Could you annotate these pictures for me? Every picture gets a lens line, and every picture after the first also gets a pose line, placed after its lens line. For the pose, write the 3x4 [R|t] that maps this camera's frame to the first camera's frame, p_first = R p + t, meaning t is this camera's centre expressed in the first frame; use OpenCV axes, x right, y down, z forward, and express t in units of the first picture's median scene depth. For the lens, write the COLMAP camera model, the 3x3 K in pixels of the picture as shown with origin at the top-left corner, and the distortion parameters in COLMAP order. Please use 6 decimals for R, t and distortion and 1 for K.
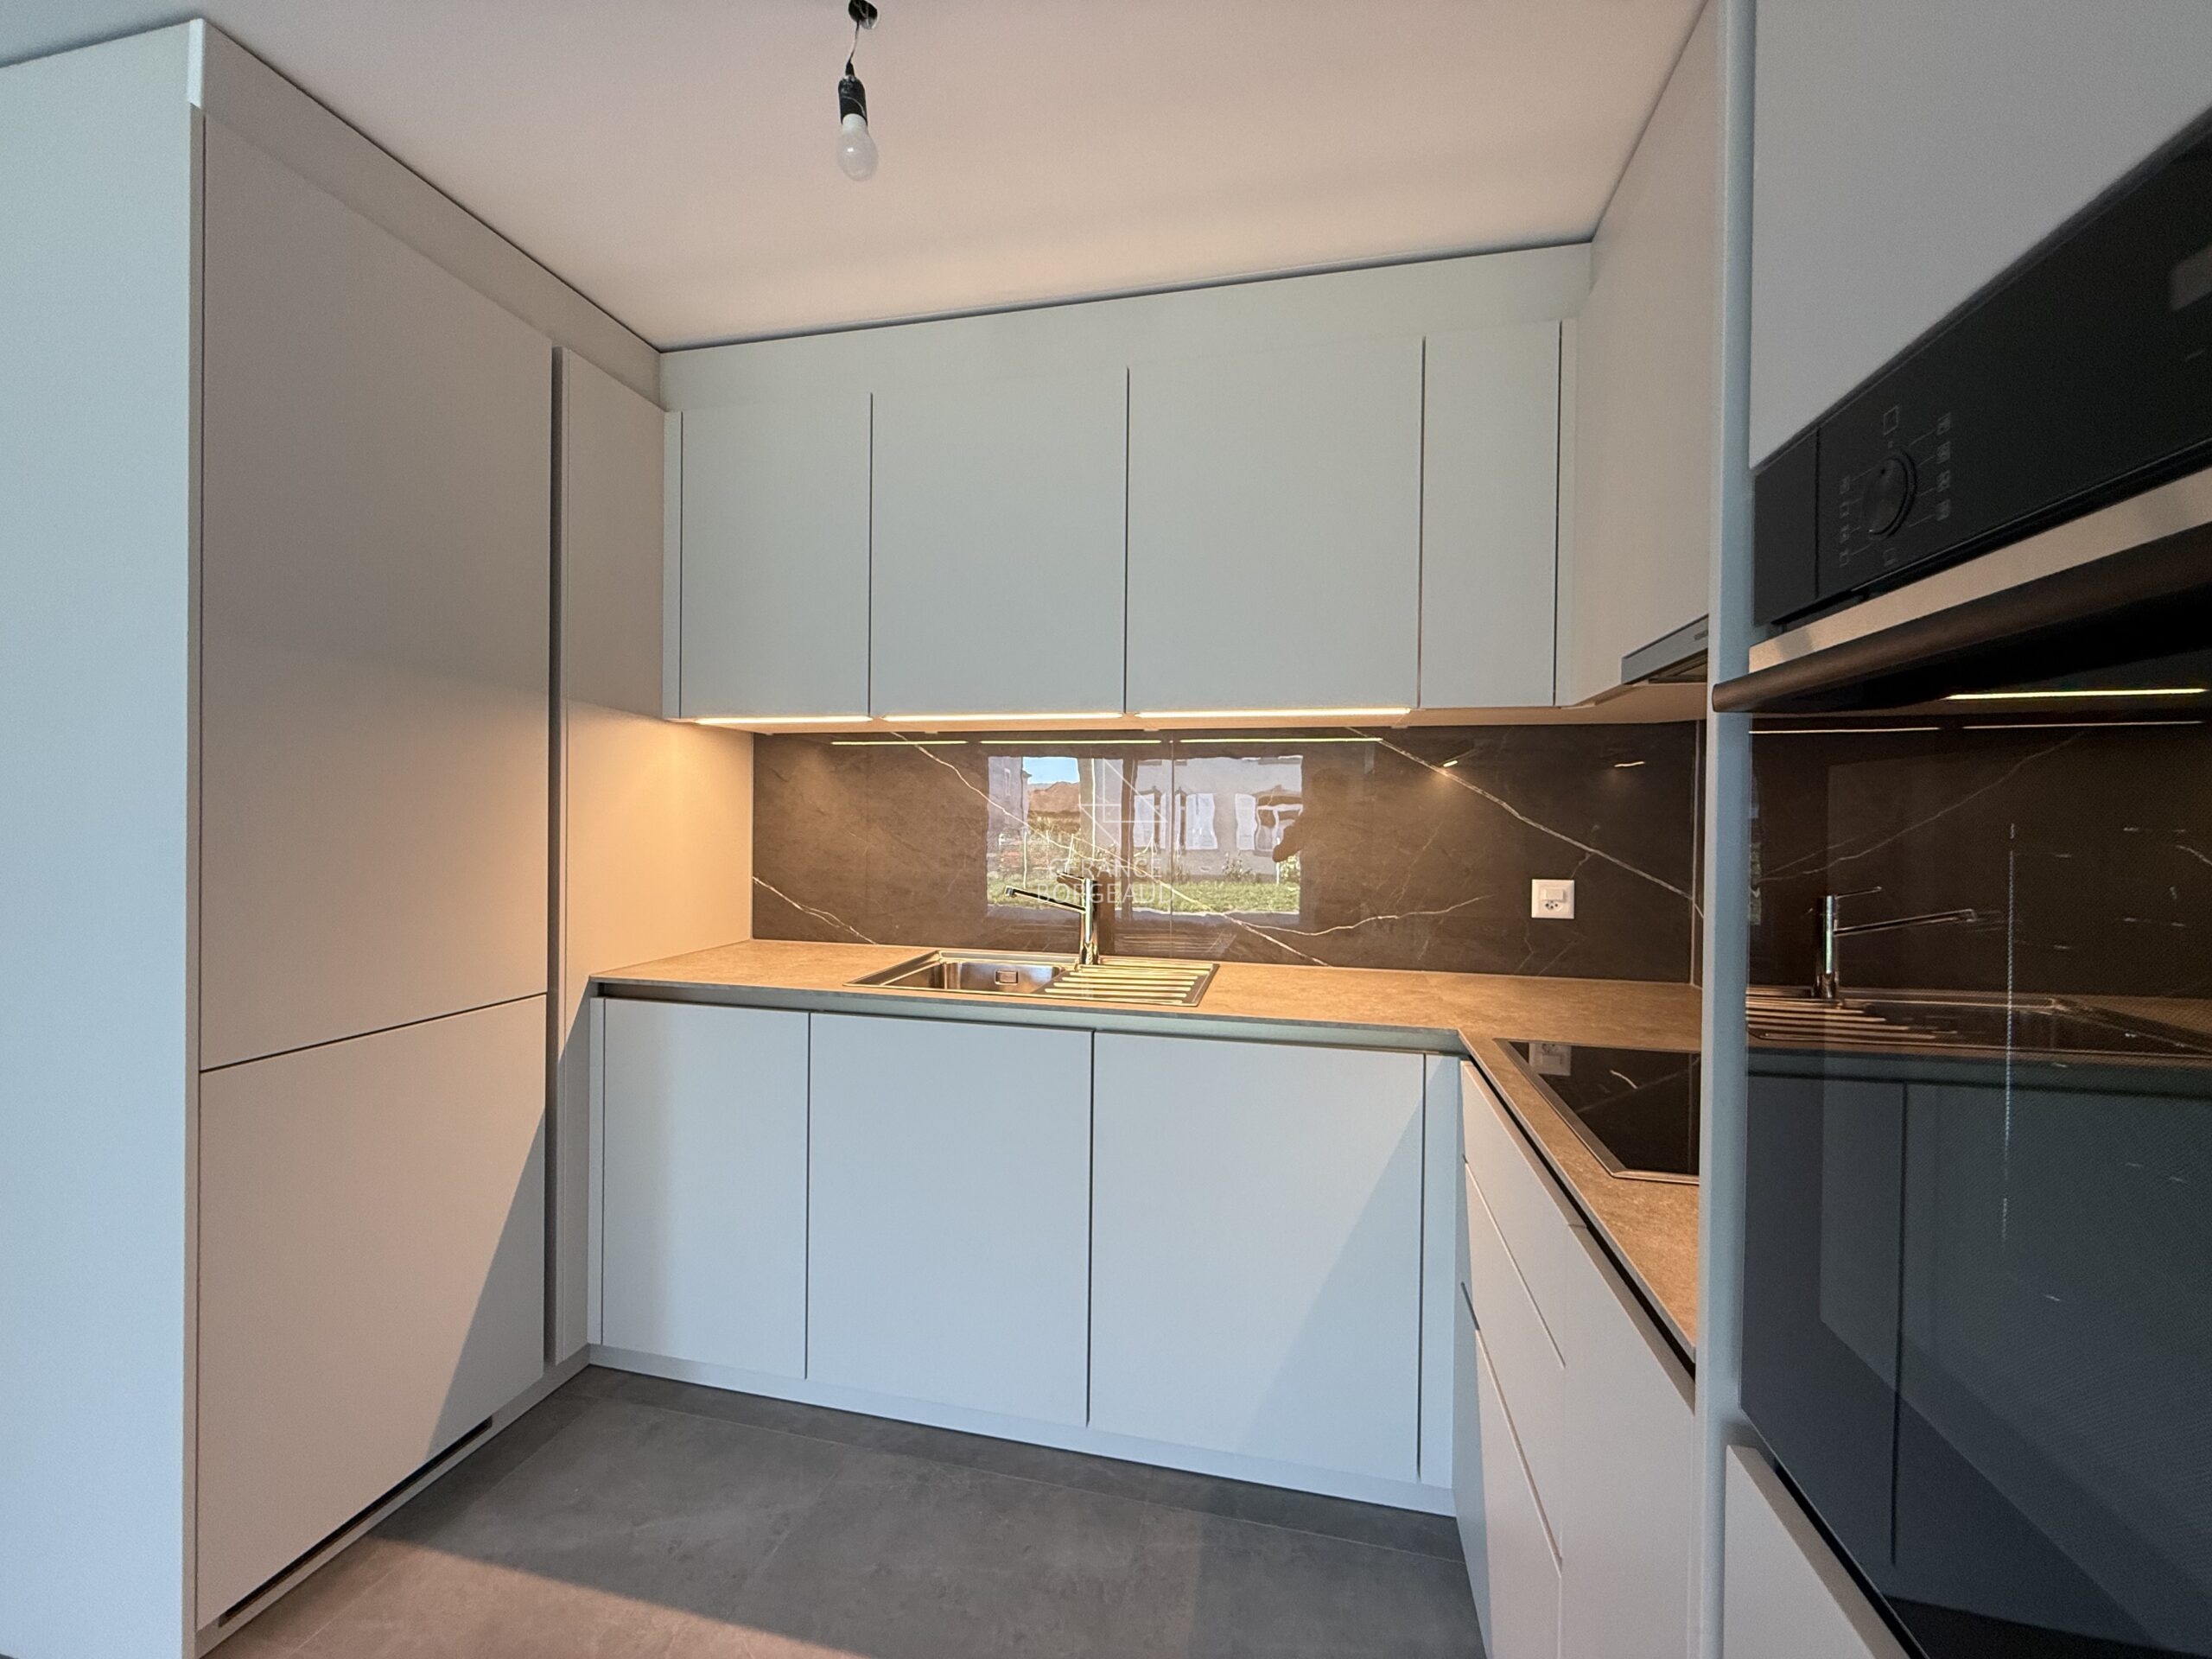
lens RADIAL K [[882.5, 0, 1102.4], [0, 882.5, 822.3], [0, 0, 1]] dist [0.000914, 0.000204]
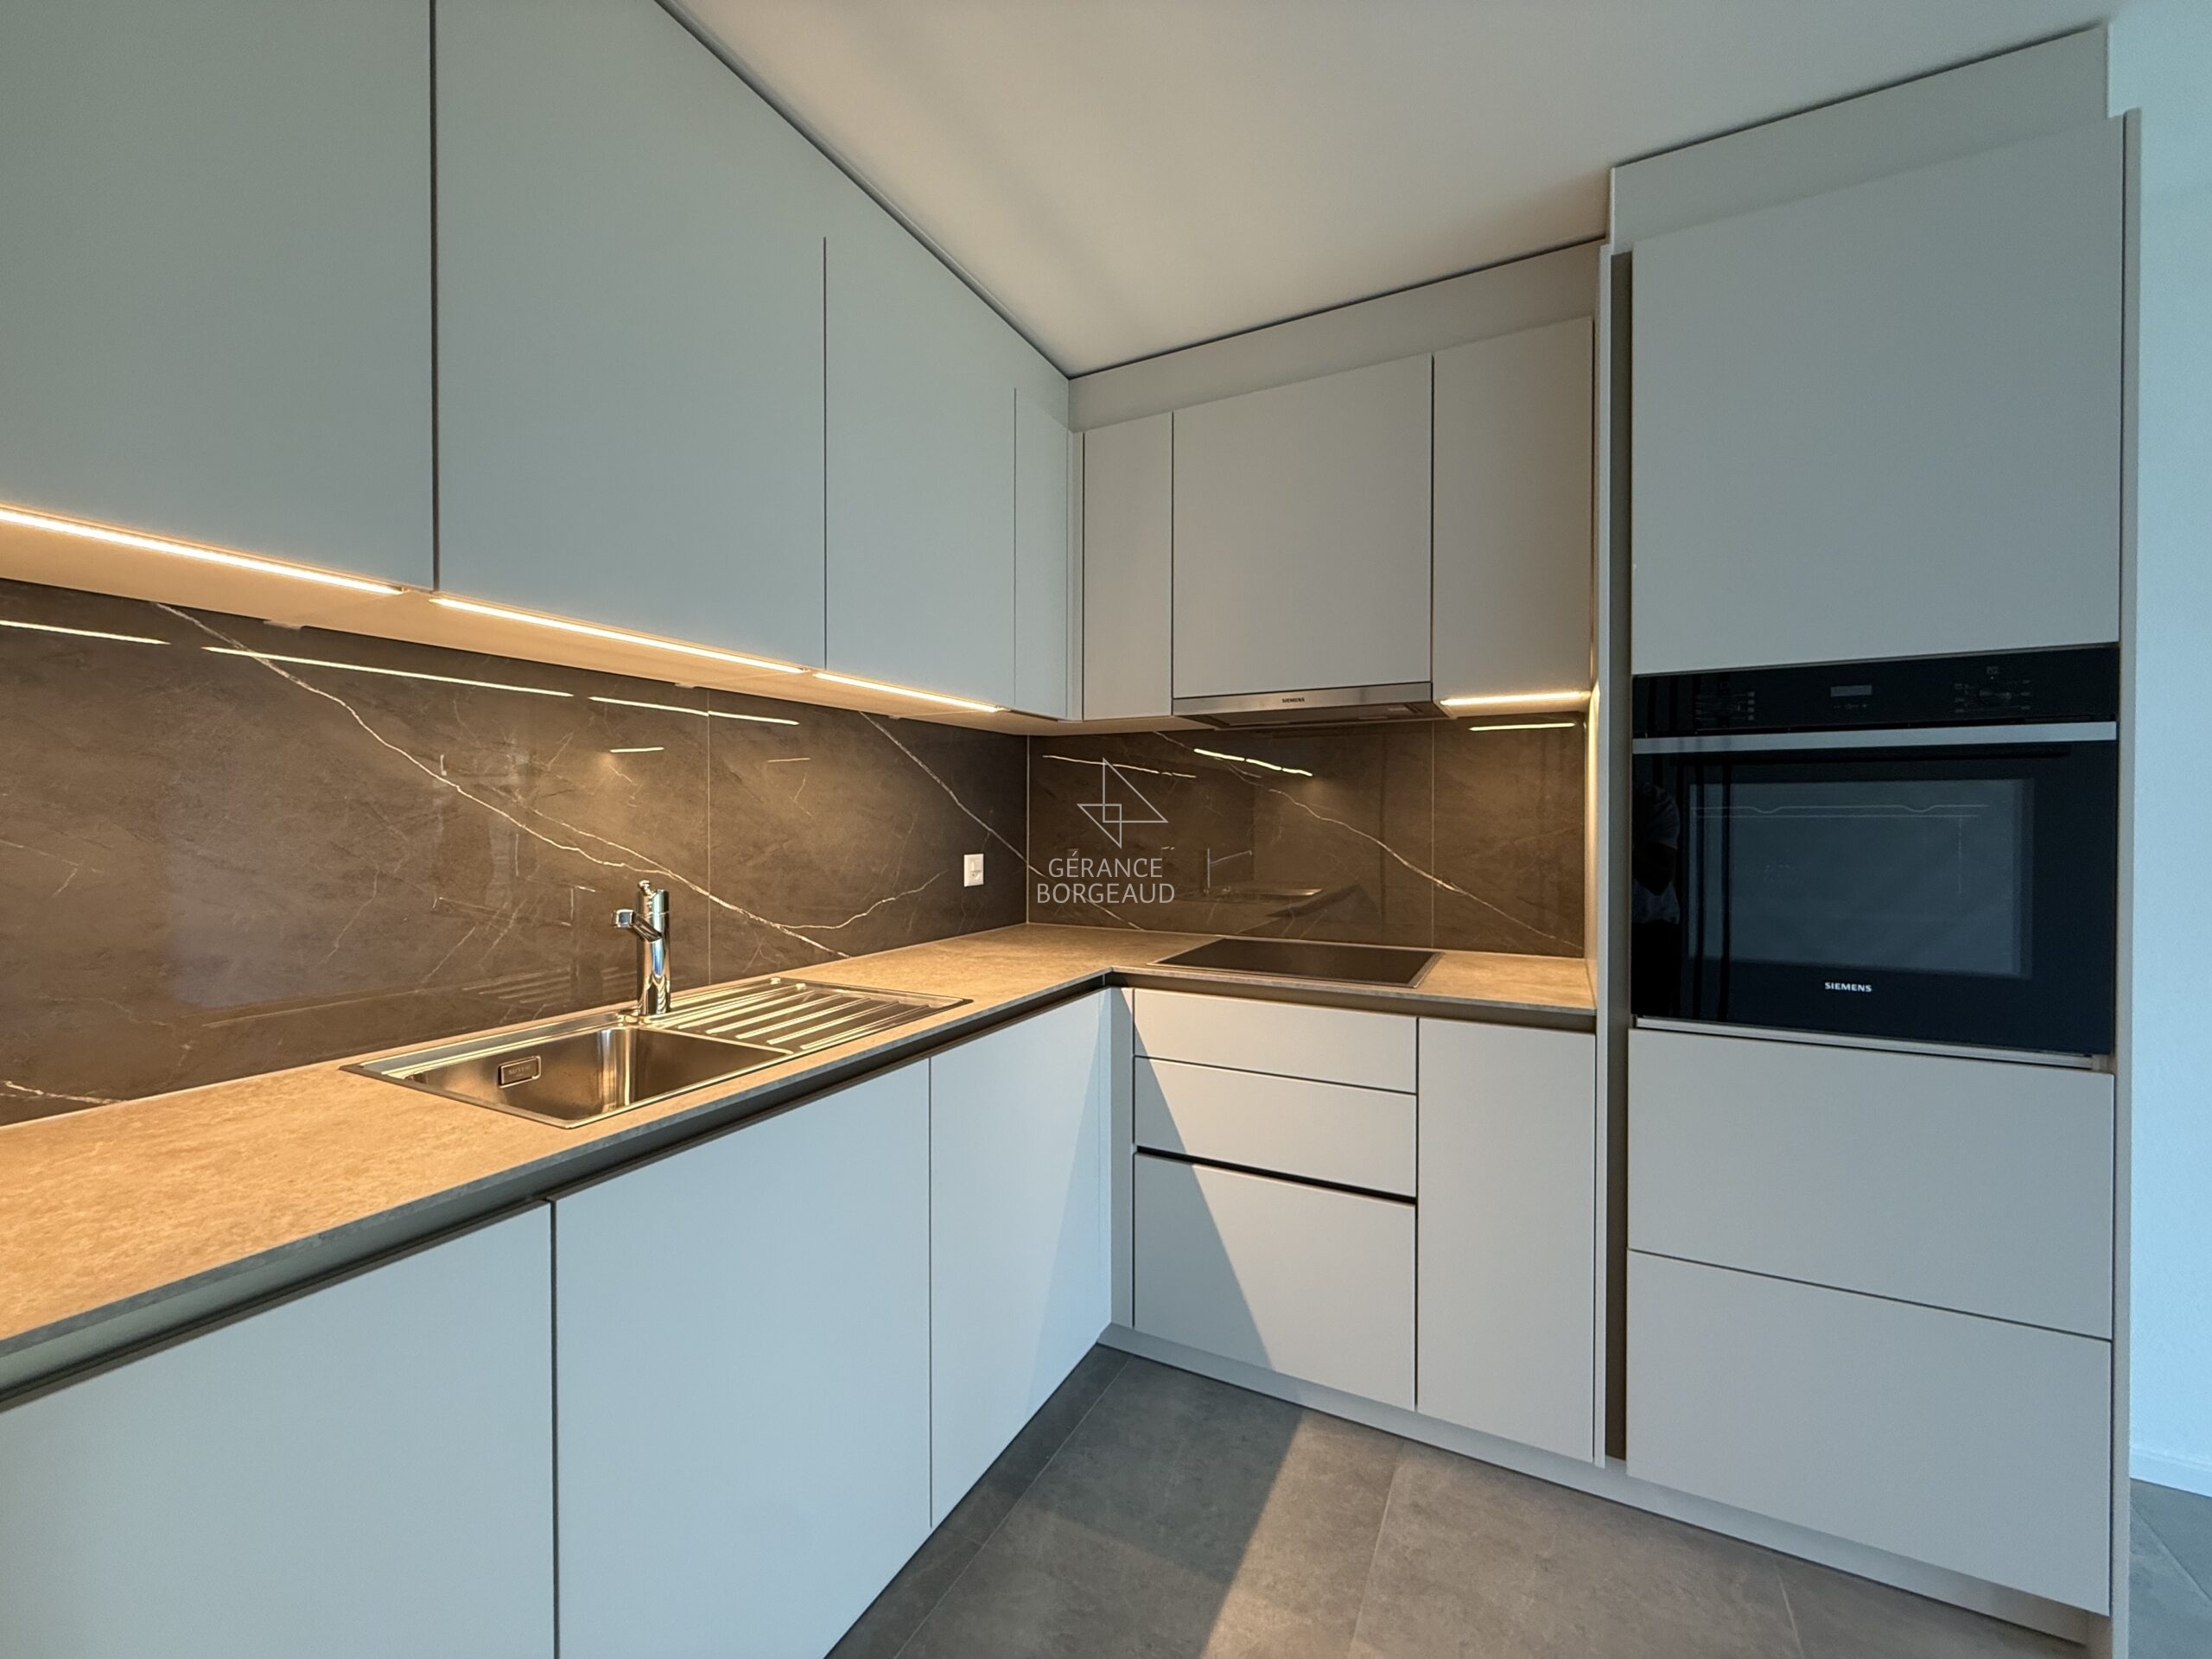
lens RADIAL K [[882.5, 0, 1099.2], [0, 882.5, 822.3], [0, 0, 1]] dist [0.000914, 0.000204]
pose [[0.249997, -0.016976, 0.968098, -0.641255], [0.007563, 0.999850, 0.015580, 0.002041], [-0.968217, 0.003427, 0.250087, 0.521835]]
